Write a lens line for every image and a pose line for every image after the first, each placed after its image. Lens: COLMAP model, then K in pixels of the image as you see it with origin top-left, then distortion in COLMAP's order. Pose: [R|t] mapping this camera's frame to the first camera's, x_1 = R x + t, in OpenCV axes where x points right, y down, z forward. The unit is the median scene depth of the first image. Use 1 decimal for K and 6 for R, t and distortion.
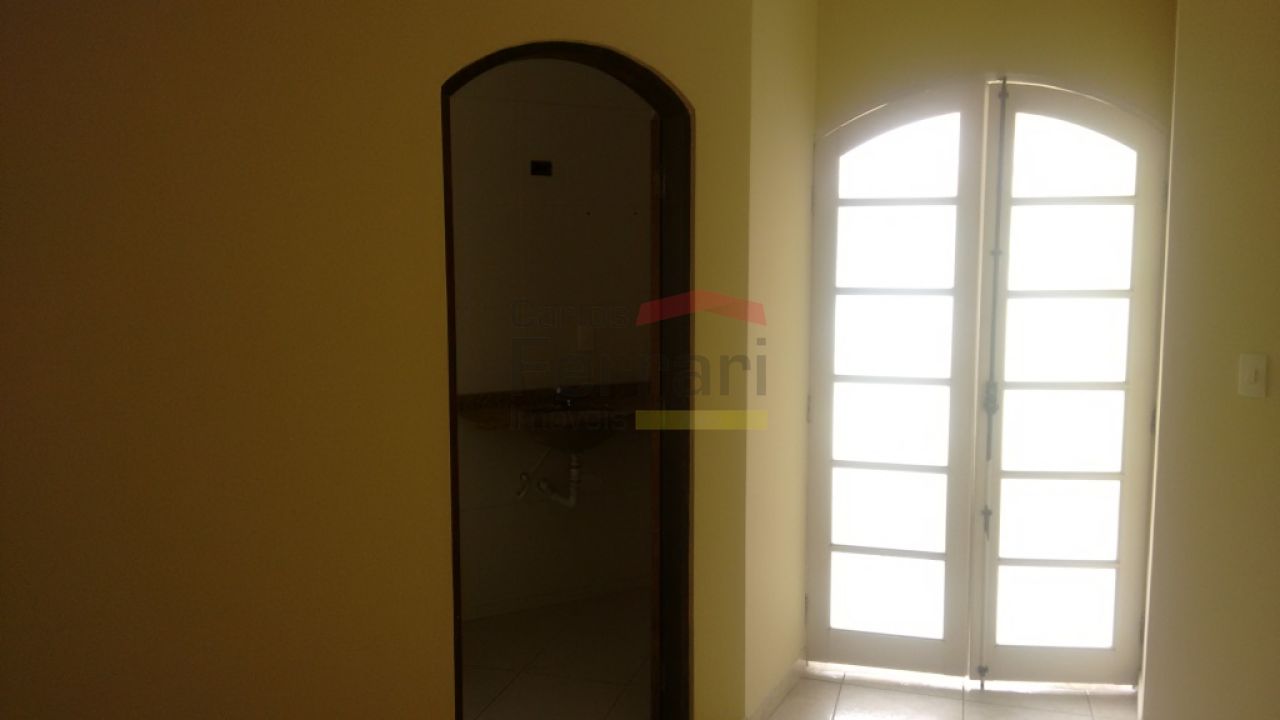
lens RADIAL K [[1011.5, 0, 640.0], [0, 1011.5, 360.0], [0, 0, 1]] dist [0.098613, -0.146752]
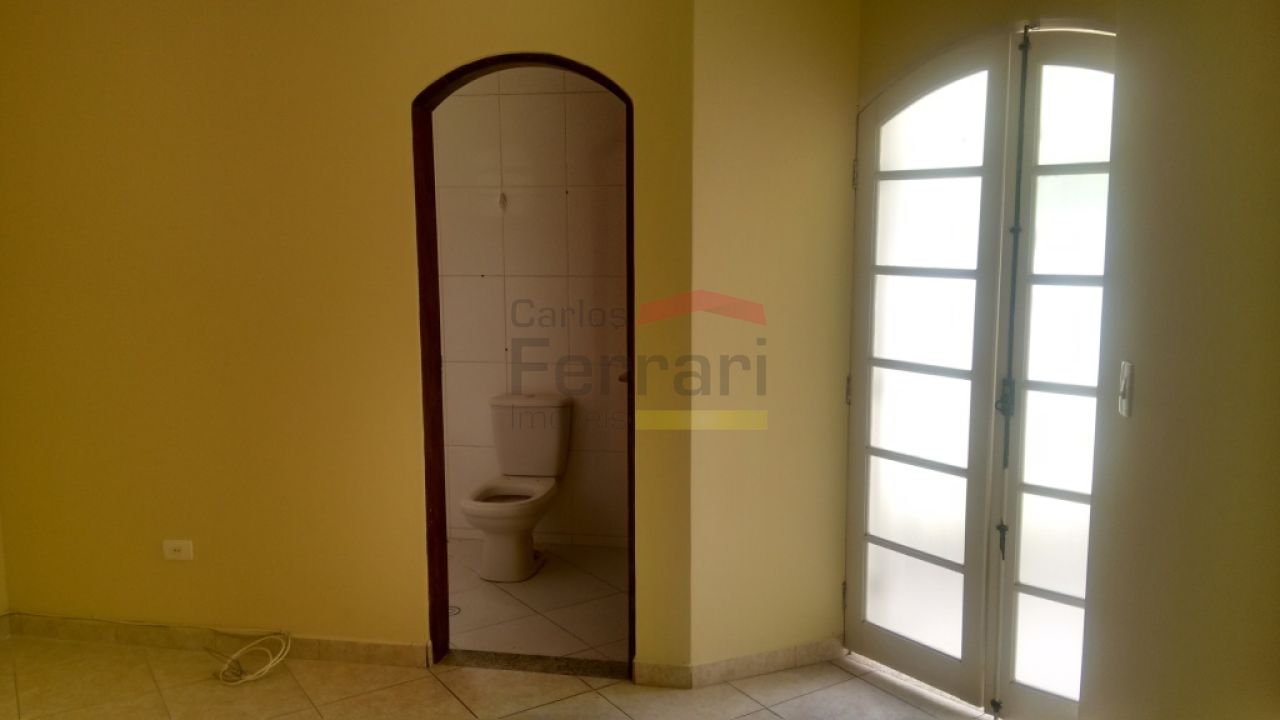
lens RADIAL K [[1011.5, 0, 640.0], [0, 1011.5, 360.0], [0, 0, 1]] dist [0.098613, -0.146752]
pose [[0.788553, 0.086633, -0.608834, 0.619362], [-0.072111, 0.996224, 0.048360, -0.013963], [0.610724, 0.005769, 0.791823, 0.115996]]
